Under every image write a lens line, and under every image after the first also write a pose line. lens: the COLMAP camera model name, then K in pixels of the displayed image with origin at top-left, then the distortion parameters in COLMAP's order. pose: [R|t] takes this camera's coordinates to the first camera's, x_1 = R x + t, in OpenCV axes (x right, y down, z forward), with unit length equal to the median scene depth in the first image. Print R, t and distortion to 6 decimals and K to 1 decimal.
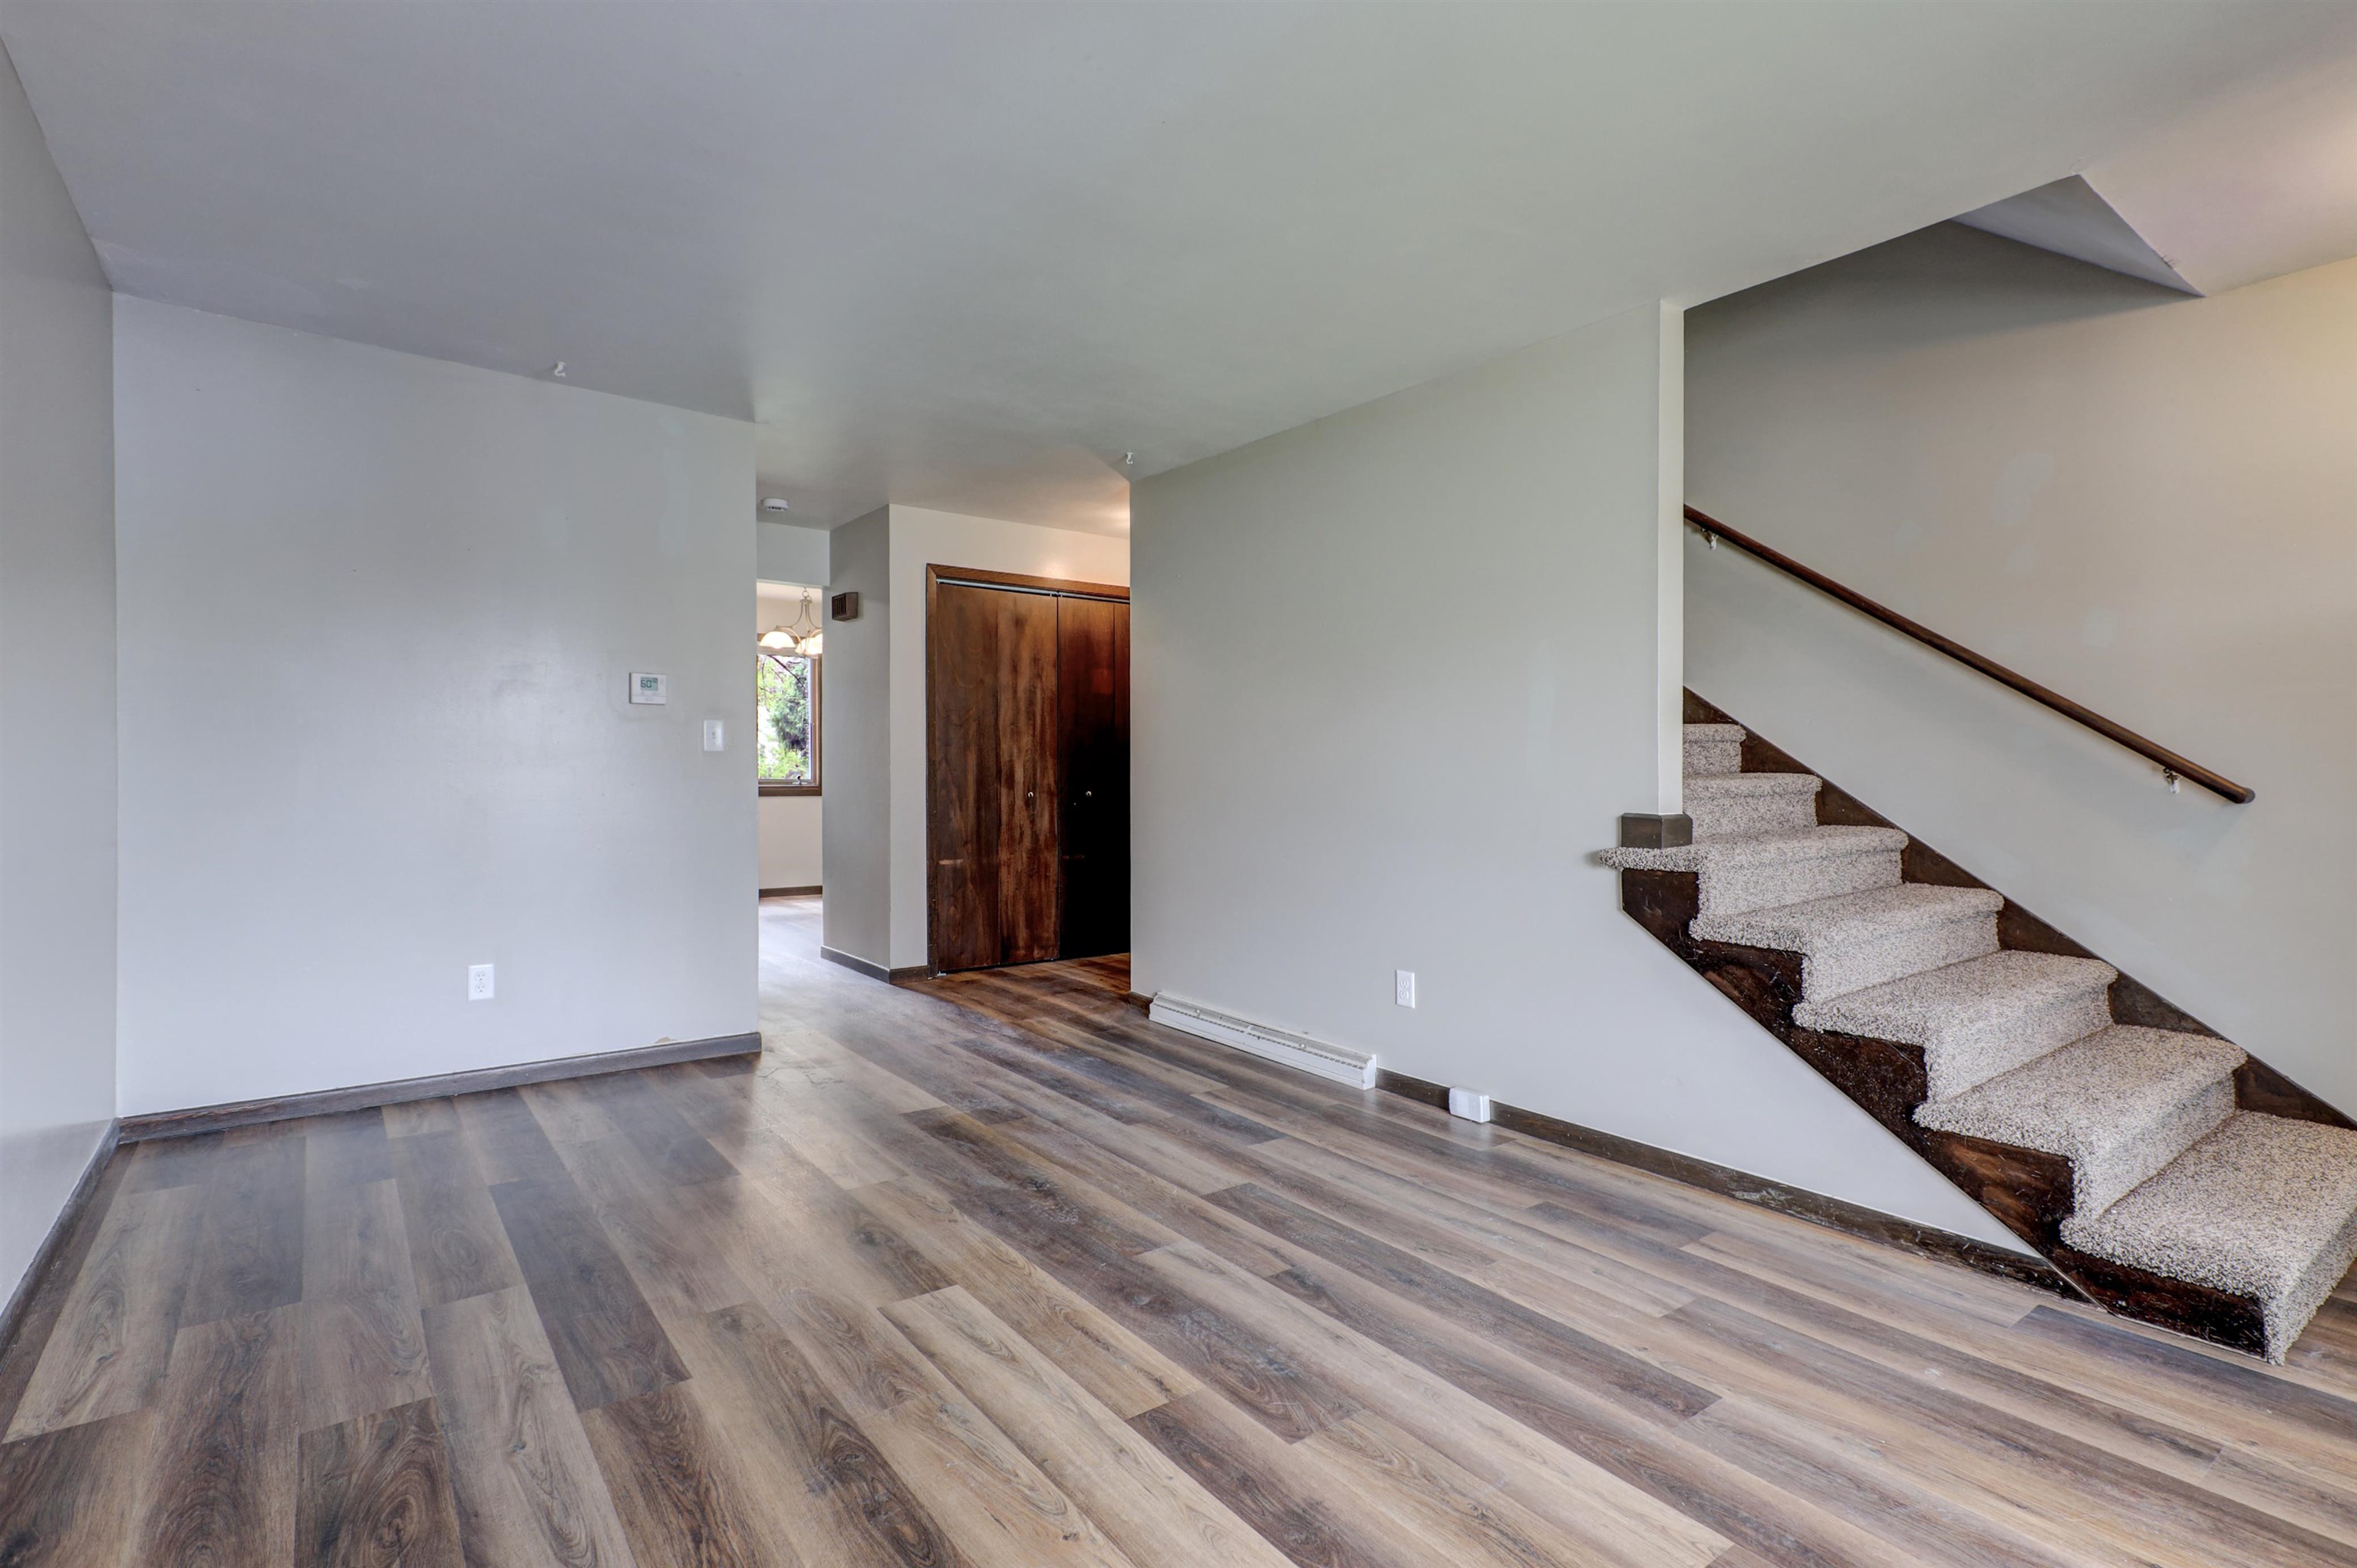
lens RADIAL K [[1161.3, 0, 1185.4], [0, 1161.3, 779.0], [0, 0, 1]] dist [0.028801, 0.001271]
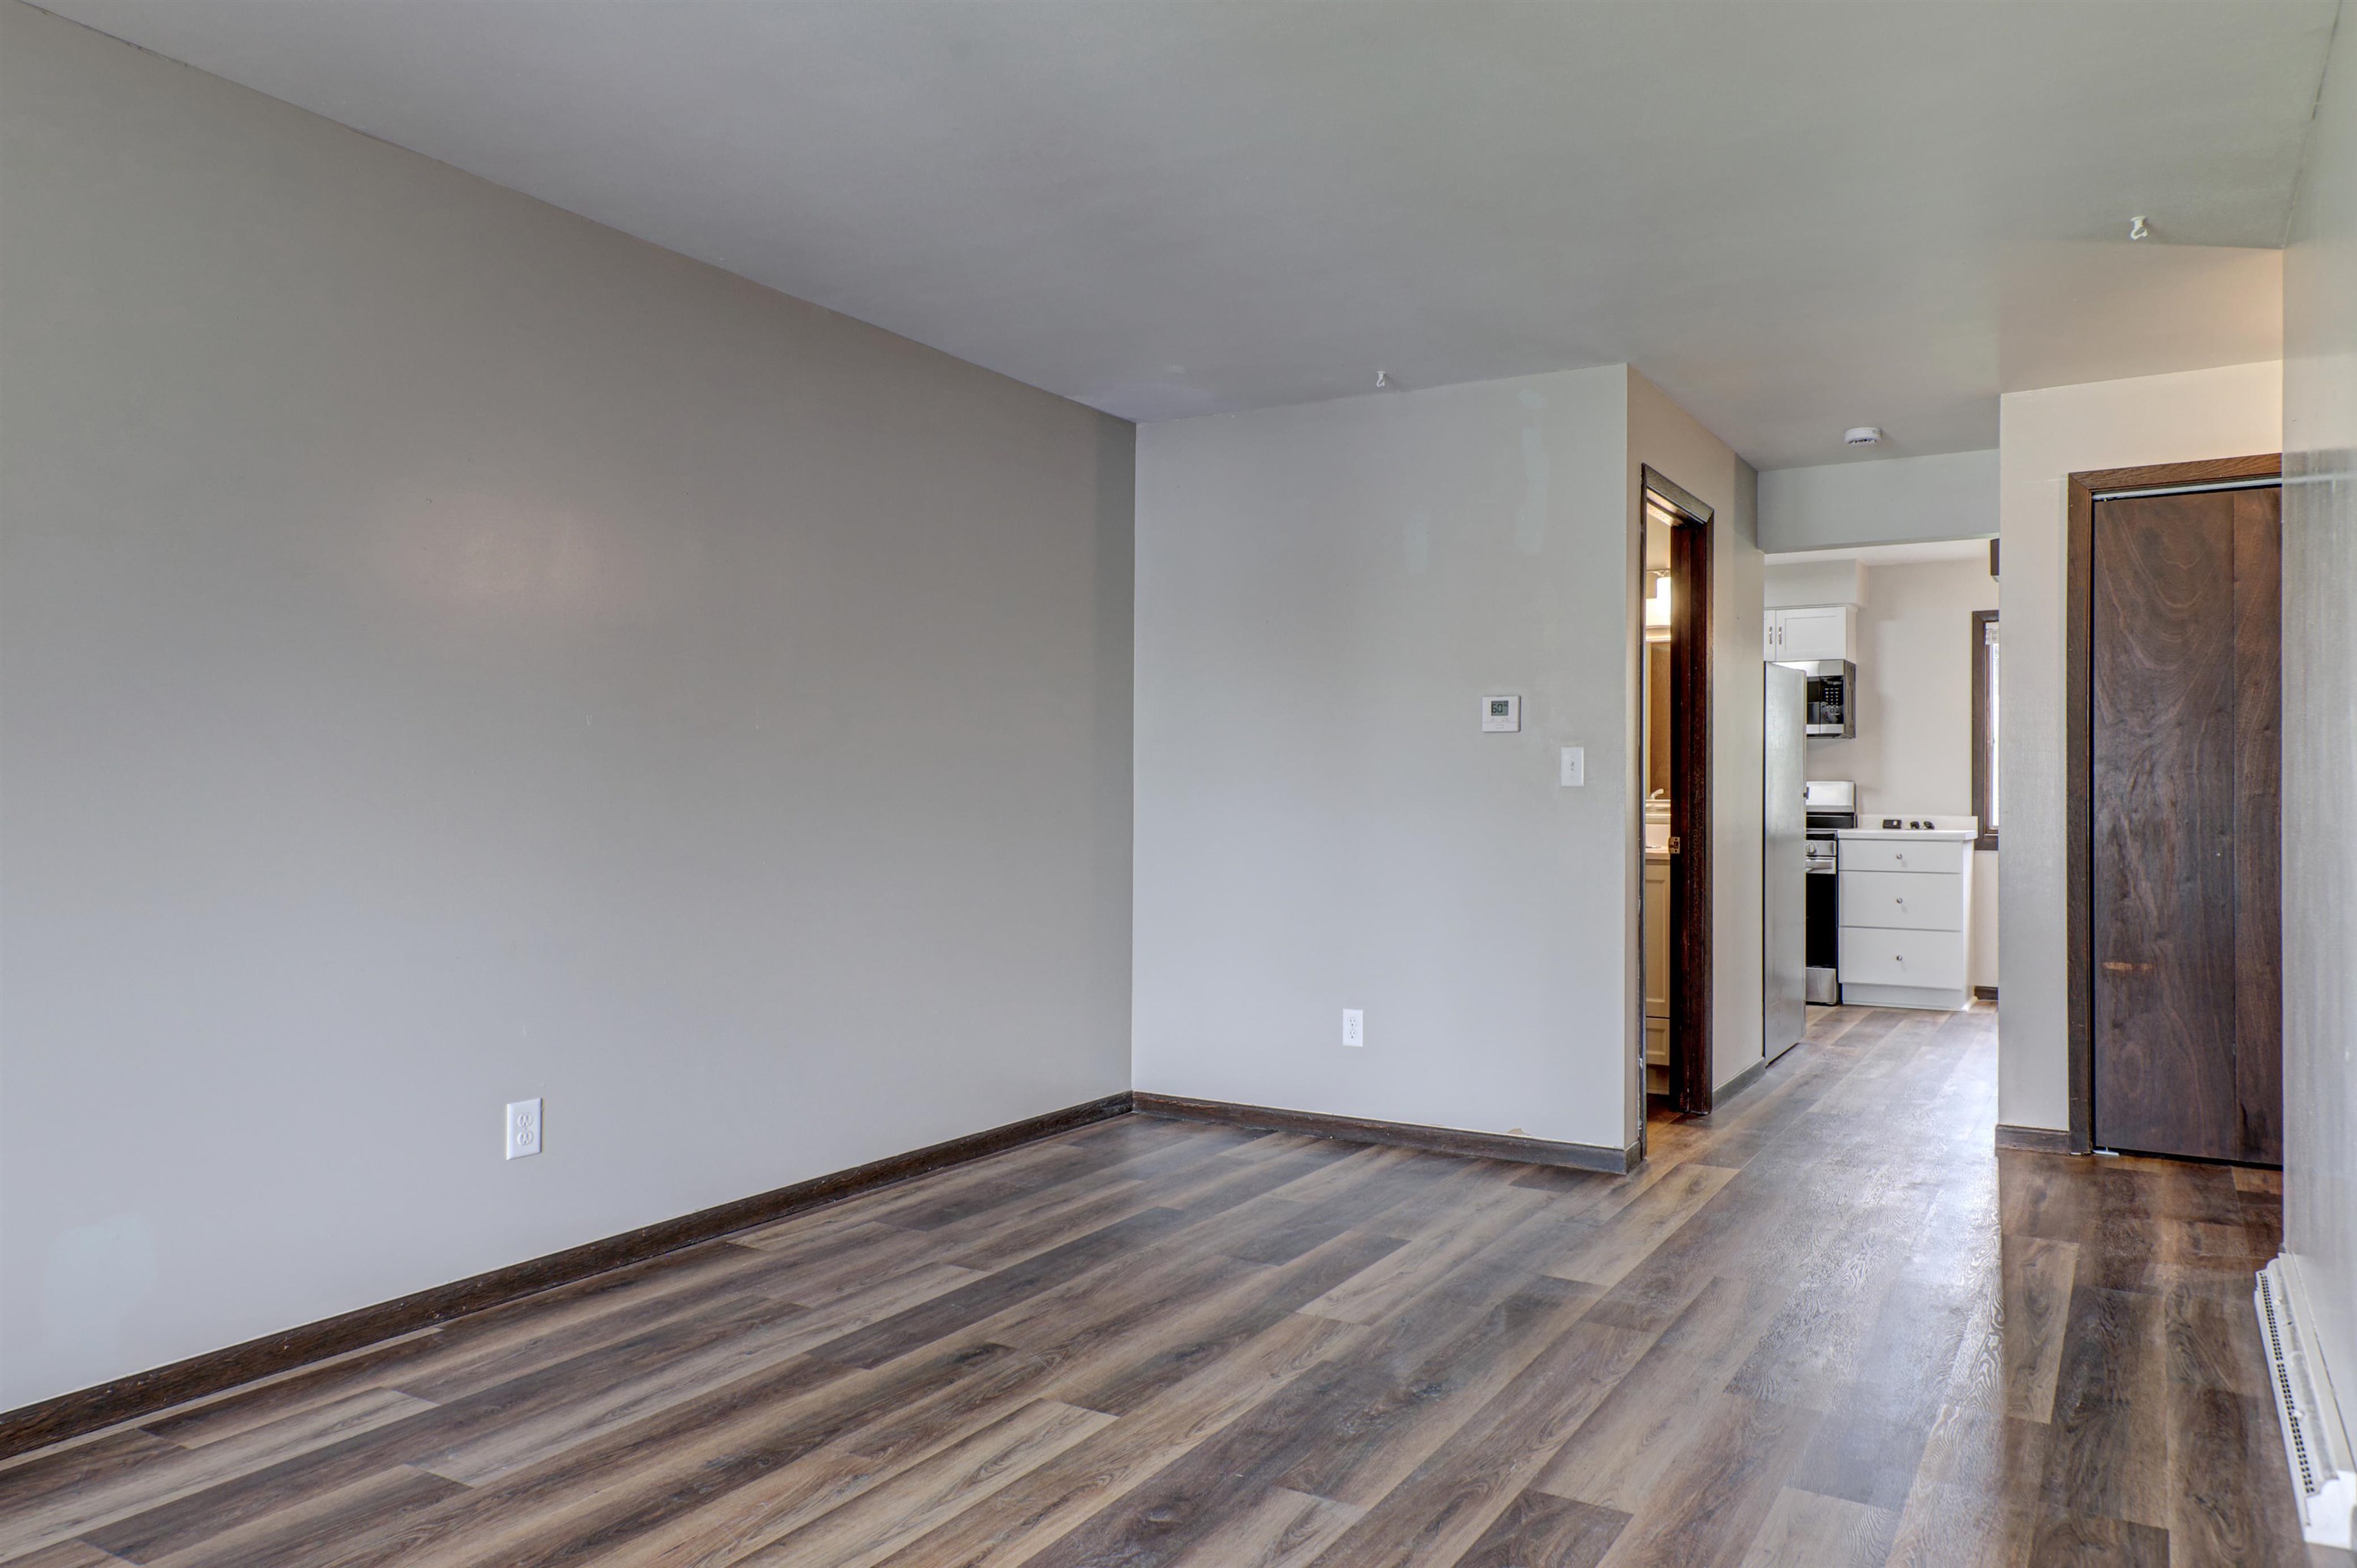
lens RADIAL K [[1562.4, 0, 1193.9], [0, 1562.4, 797.5], [0, 0, 1]] dist [0.010910, 0.005825]
pose [[0.376636, -0.010199, -0.926305, 0.754792], [-0.011542, 0.999810, -0.015701, 0.006201], [0.926289, 0.016605, 0.376447, 0.542044]]
